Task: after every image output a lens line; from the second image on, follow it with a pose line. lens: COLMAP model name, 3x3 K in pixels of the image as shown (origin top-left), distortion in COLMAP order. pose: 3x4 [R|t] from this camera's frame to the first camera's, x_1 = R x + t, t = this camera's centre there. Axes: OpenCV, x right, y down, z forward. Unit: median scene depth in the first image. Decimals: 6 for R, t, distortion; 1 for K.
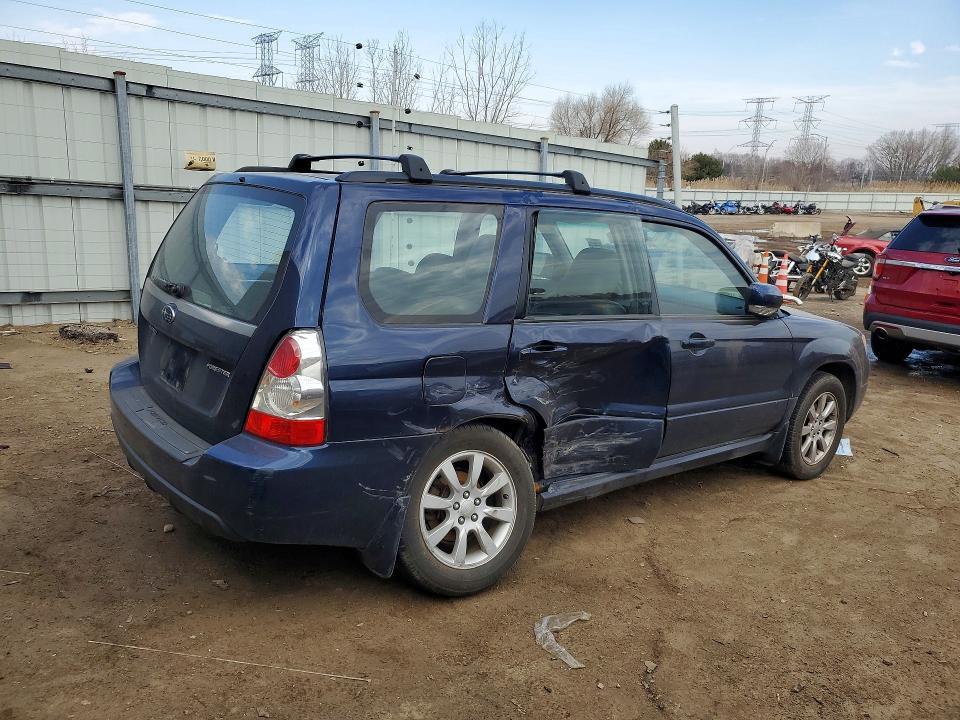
lens RADIAL K [[735.1, 0, 480.0], [0, 735.1, 360.0], [0, 0, 1]] dist [0.003992, 0.007281]
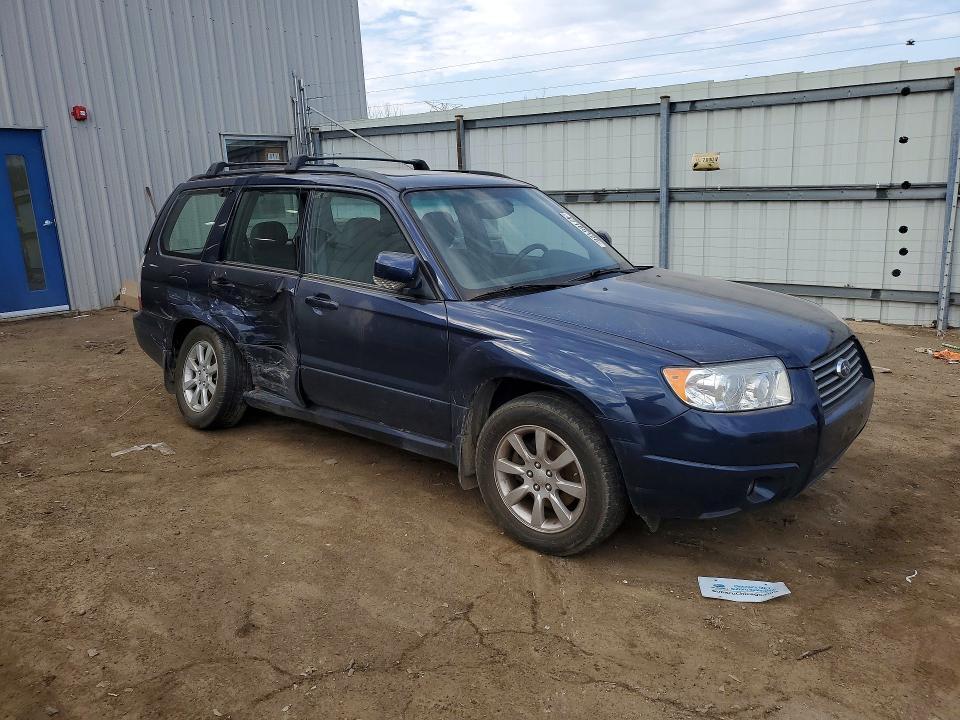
lens RADIAL K [[727.6, 0, 480.0], [0, 727.6, 360.0], [0, 0, 1]] dist [0.000790, 0.000631]
pose [[0.216318, 0.151781, -0.964453, 0.664772], [-0.172168, 0.978292, 0.115343, -0.050230], [0.961023, 0.141097, 0.237754, 0.478551]]
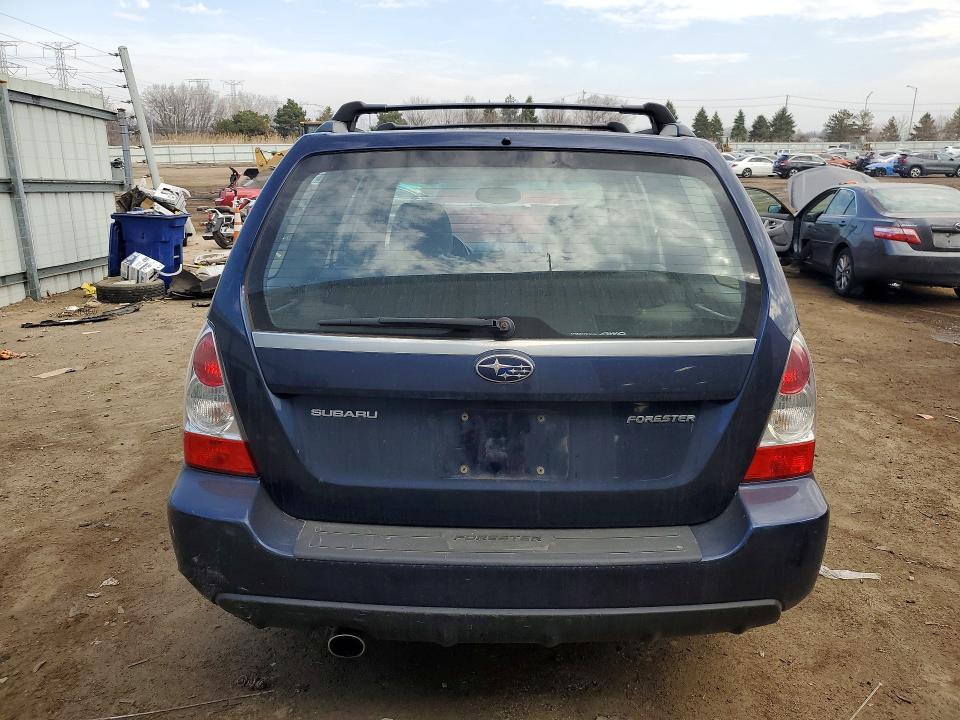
lens RADIAL K [[735.1, 0, 480.0], [0, 735.1, 360.0], [0, 0, 1]] dist [0.003992, 0.007281]
pose [[0.639536, -0.239952, 0.730353, -0.340175], [0.196517, 0.969503, 0.146442, -0.063152], [-0.743219, 0.049872, 0.667187, 0.236539]]
